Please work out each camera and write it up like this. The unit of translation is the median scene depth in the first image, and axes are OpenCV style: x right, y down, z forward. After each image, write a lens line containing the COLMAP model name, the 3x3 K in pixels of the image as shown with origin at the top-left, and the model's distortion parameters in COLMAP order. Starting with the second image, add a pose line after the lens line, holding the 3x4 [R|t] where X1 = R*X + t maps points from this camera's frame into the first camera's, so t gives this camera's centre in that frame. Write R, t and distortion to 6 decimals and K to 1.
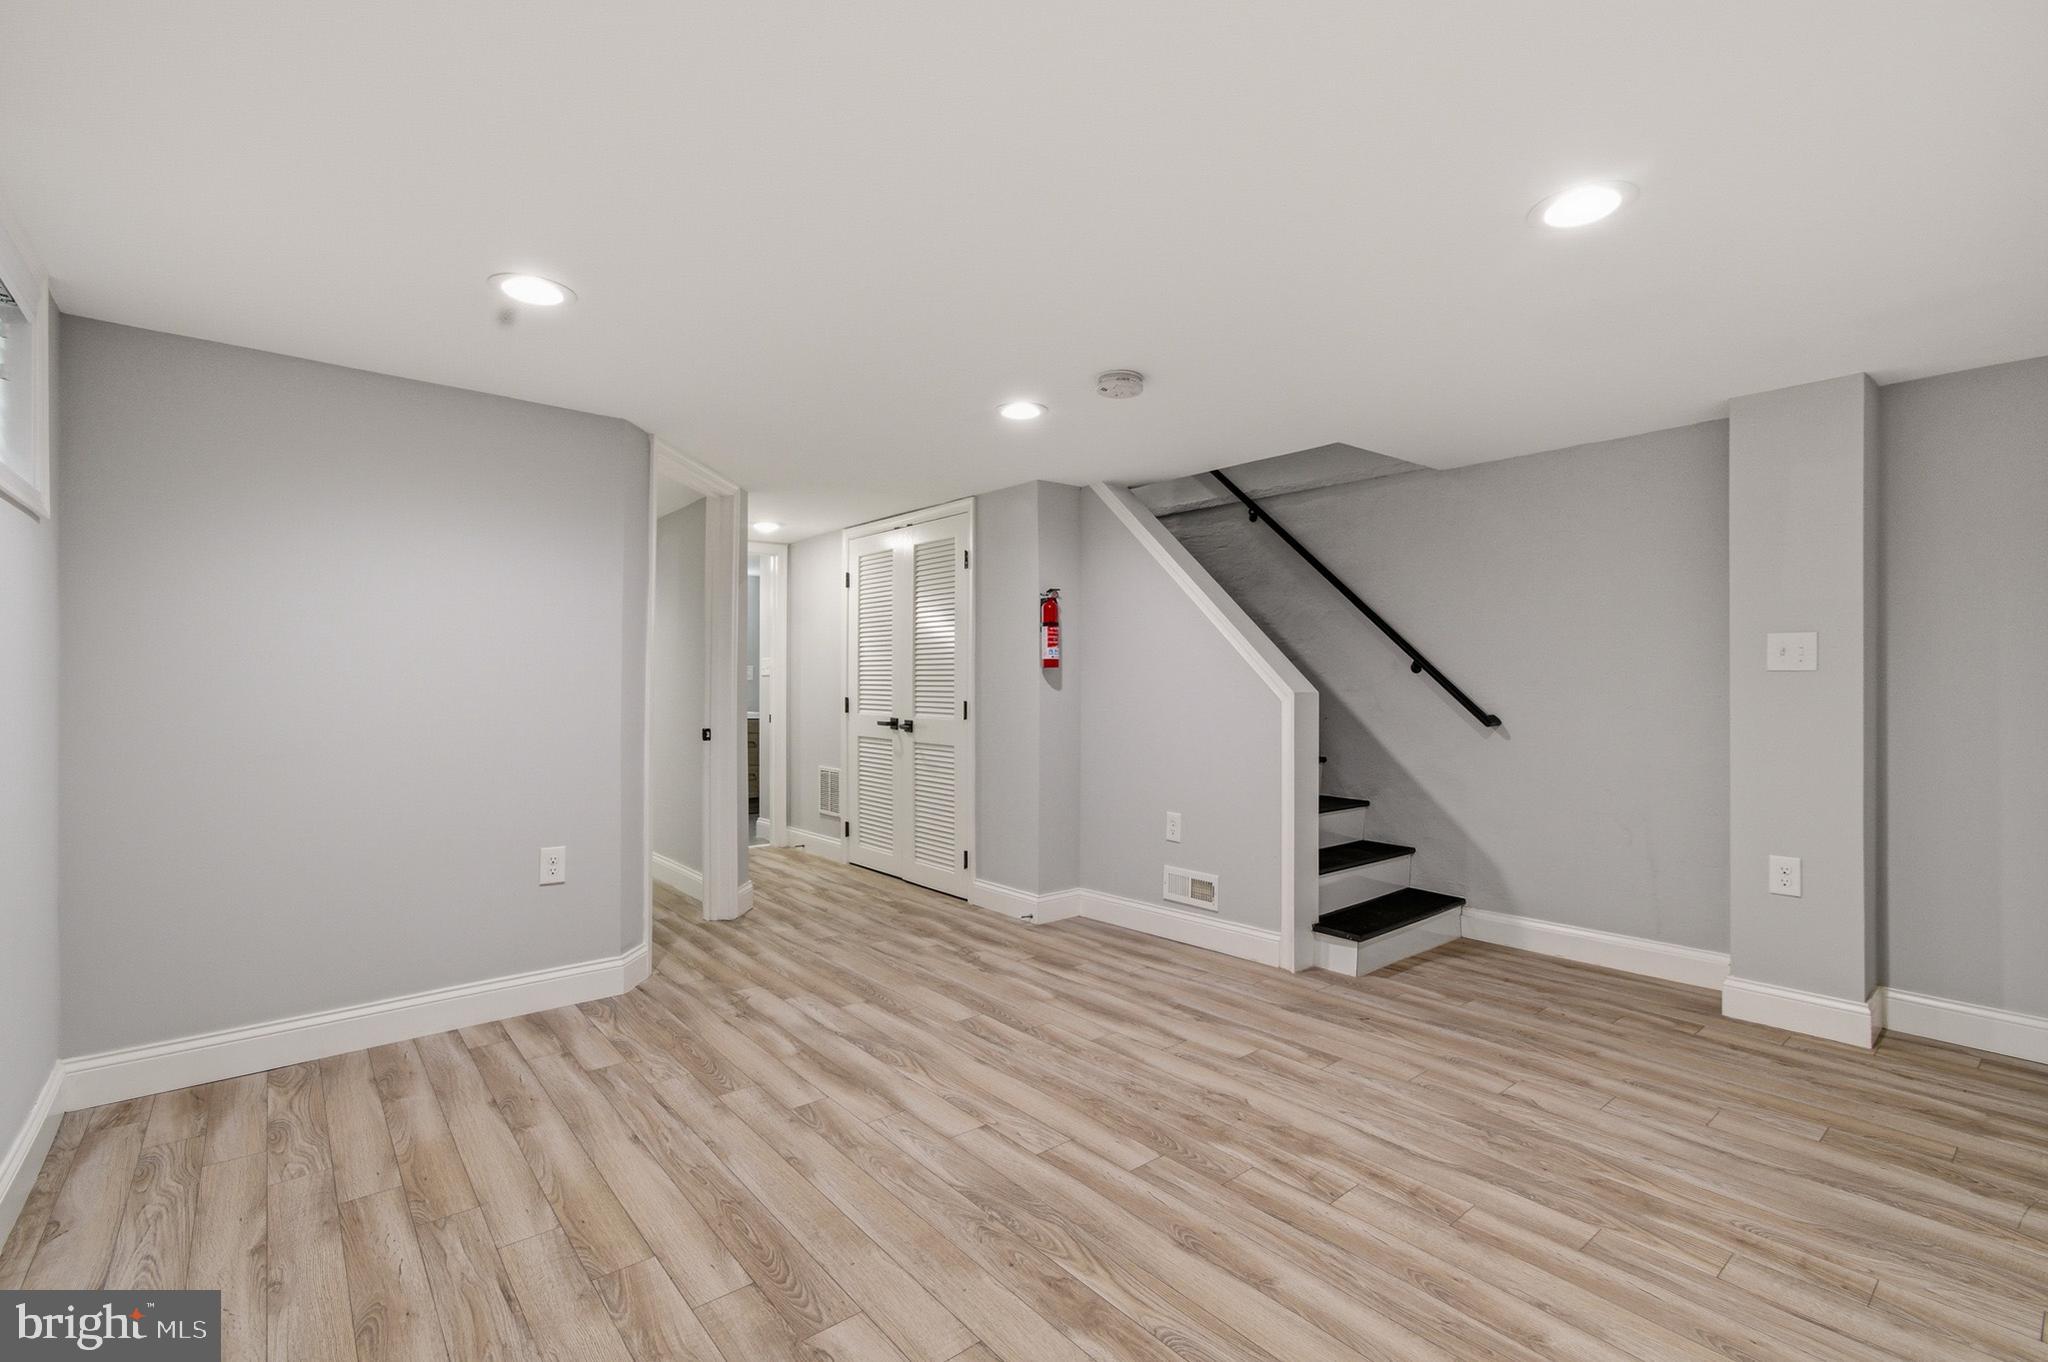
lens RADIAL K [[907.7, 0, 1028.7], [0, 907.7, 680.8], [0, 0, 1]] dist [-0.004134, 0.000262]
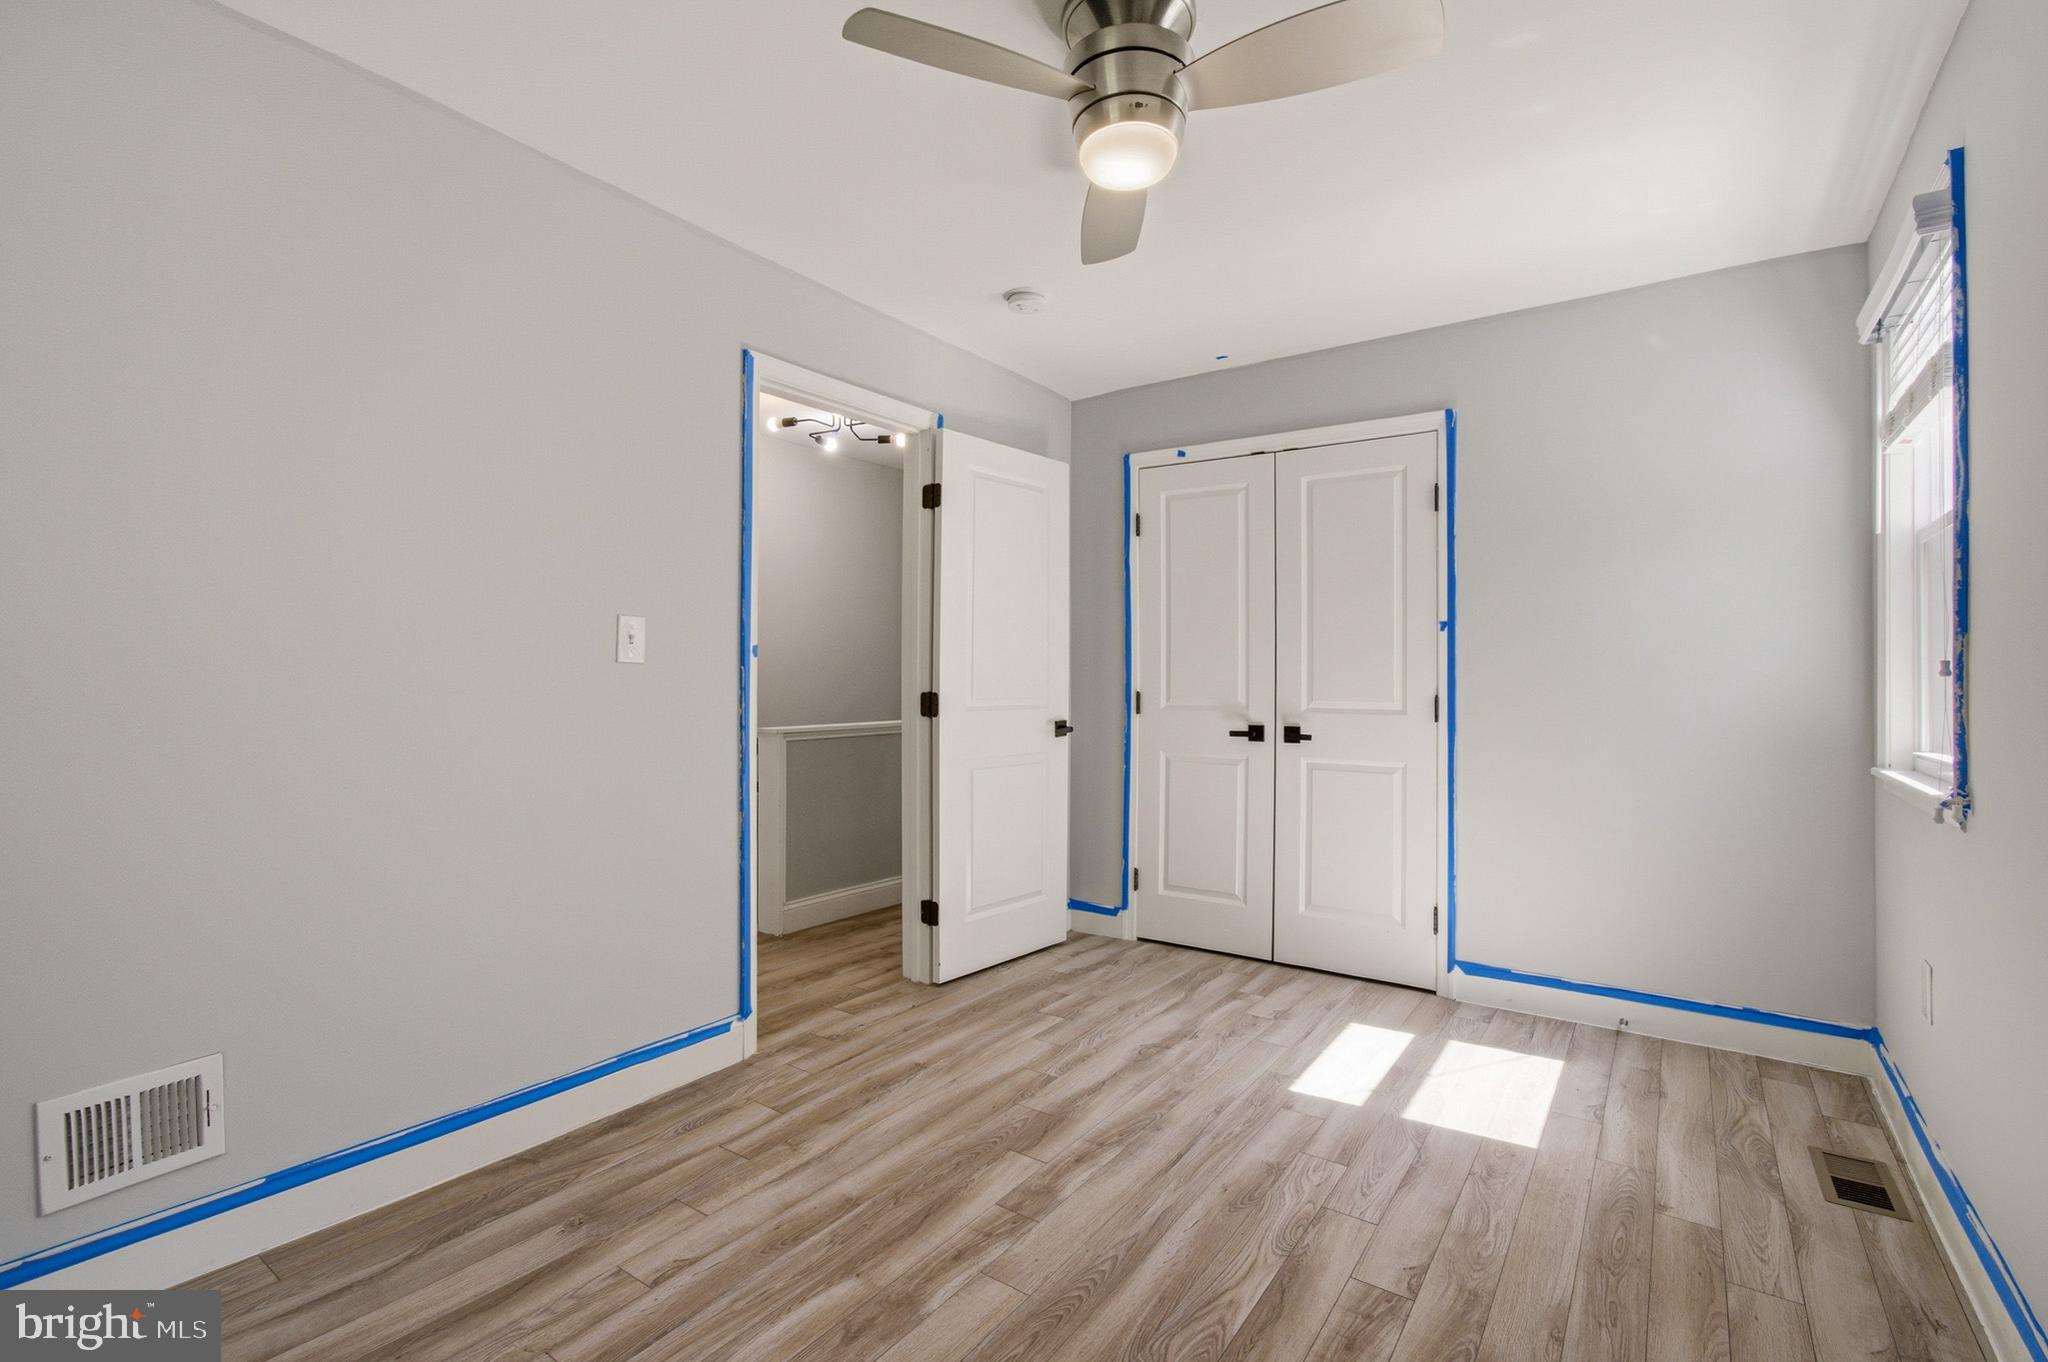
lens RADIAL K [[907.7, 0, 1030.3], [0, 907.7, 688.7], [0, 0, 1]] dist [-0.004134, 0.000262]
pose [[-0.246771, 0.003432, 0.969068, -0.967116], [0.005746, 0.999981, -0.002078, 0.014199], [-0.969057, 0.005055, -0.246786, 1.630260]]
